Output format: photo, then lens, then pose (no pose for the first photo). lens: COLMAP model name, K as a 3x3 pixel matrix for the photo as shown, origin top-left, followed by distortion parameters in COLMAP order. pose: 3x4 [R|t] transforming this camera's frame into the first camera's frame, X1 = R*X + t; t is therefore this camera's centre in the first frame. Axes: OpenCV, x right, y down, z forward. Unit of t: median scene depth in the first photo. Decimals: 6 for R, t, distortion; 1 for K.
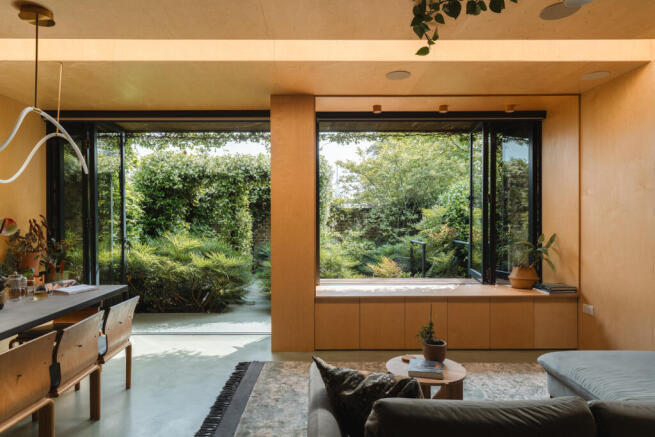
lens RADIAL K [[419.9, 0, 325.1], [0, 419.9, 217.1], [0, 0, 1]] dist [0.017552, -0.001339]
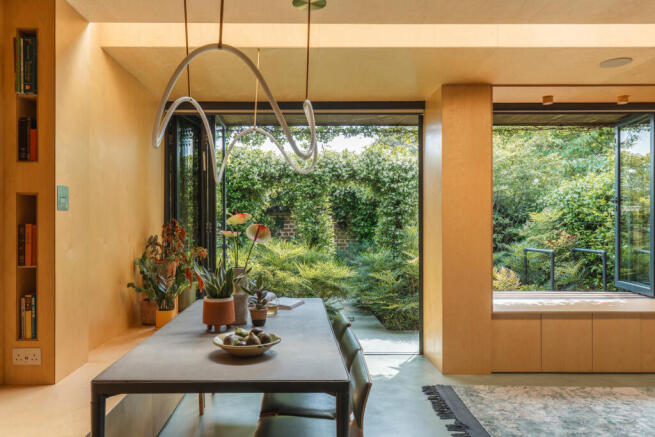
lens RADIAL K [[476.7, 0, 304.4], [0, 476.7, 213.3], [0, 0, 1]] dist [0.003684, 0.012081]
pose [[0.999994, 0.002424, -0.002451, -0.297903], [-0.002466, 0.999848, -0.017269, 0.000710], [0.002409, 0.017275, 0.999848, -0.004604]]
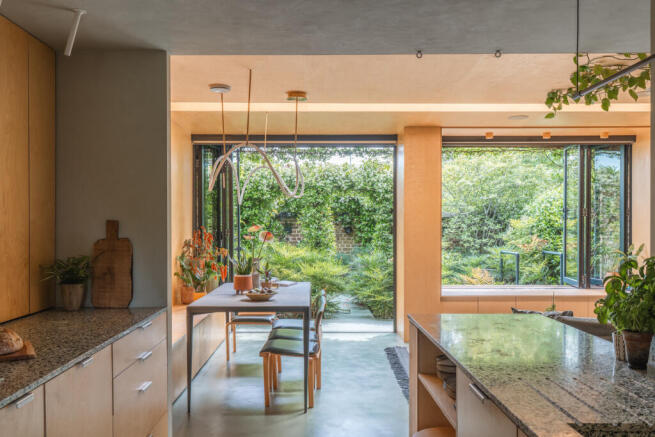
lens RADIAL K [[588.7, 0, 328.5], [0, 588.7, 224.1], [0, 0, 1]] dist [0.043024, -0.028928]
pose [[0.999993, 0.002835, 0.002445, -0.247189], [-0.002832, 0.999996, -0.000911, -0.007817], [-0.002447, 0.000904, 0.999997, -0.479824]]
